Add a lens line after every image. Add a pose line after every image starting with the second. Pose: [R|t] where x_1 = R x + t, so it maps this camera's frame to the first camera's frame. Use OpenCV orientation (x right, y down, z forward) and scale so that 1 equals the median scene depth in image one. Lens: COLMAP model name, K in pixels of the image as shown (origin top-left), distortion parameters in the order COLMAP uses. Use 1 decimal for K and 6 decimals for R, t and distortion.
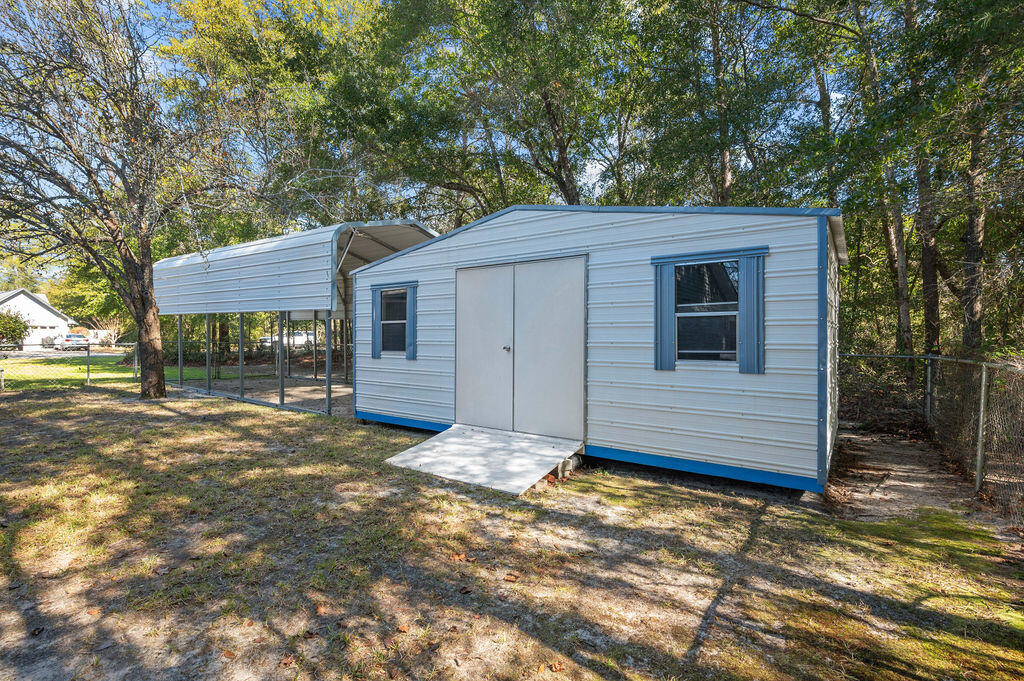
lens RADIAL K [[483.2, 0, 506.5], [0, 483.2, 338.9], [0, 0, 1]] dist [-0.012732, 0.009018]
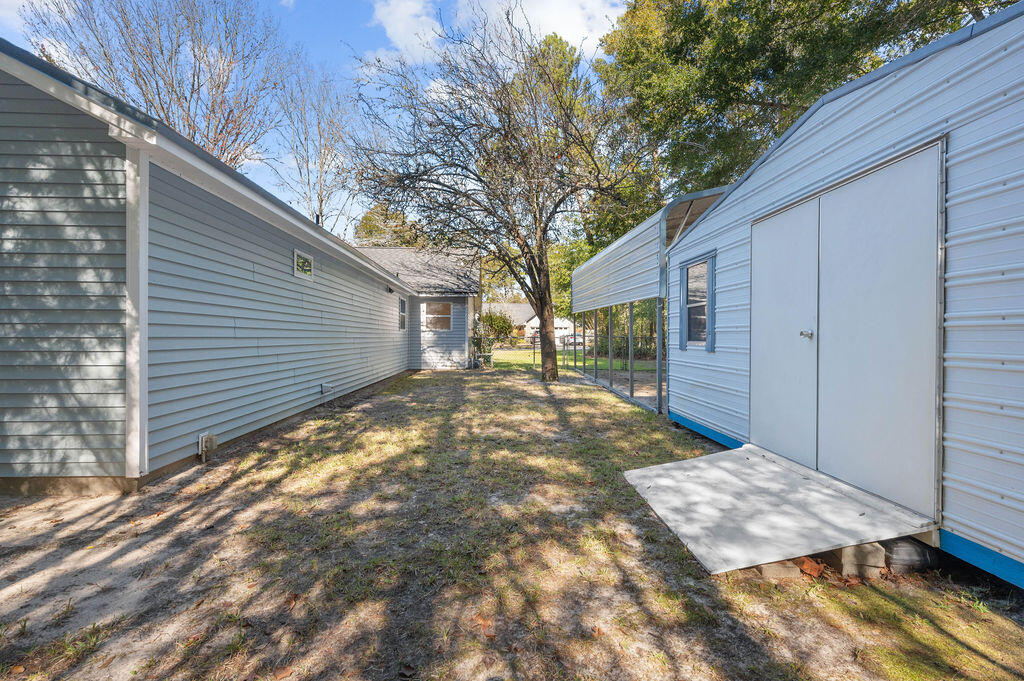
lens RADIAL K [[483.2, 0, 506.5], [0, 483.2, 338.9], [0, 0, 1]] dist [-0.012732, 0.009018]
pose [[0.626506, 0.007239, -0.779383, 0.309843], [-0.006362, 0.999971, 0.004174, 0.033122], [0.779390, 0.002343, 0.626534, 0.409087]]
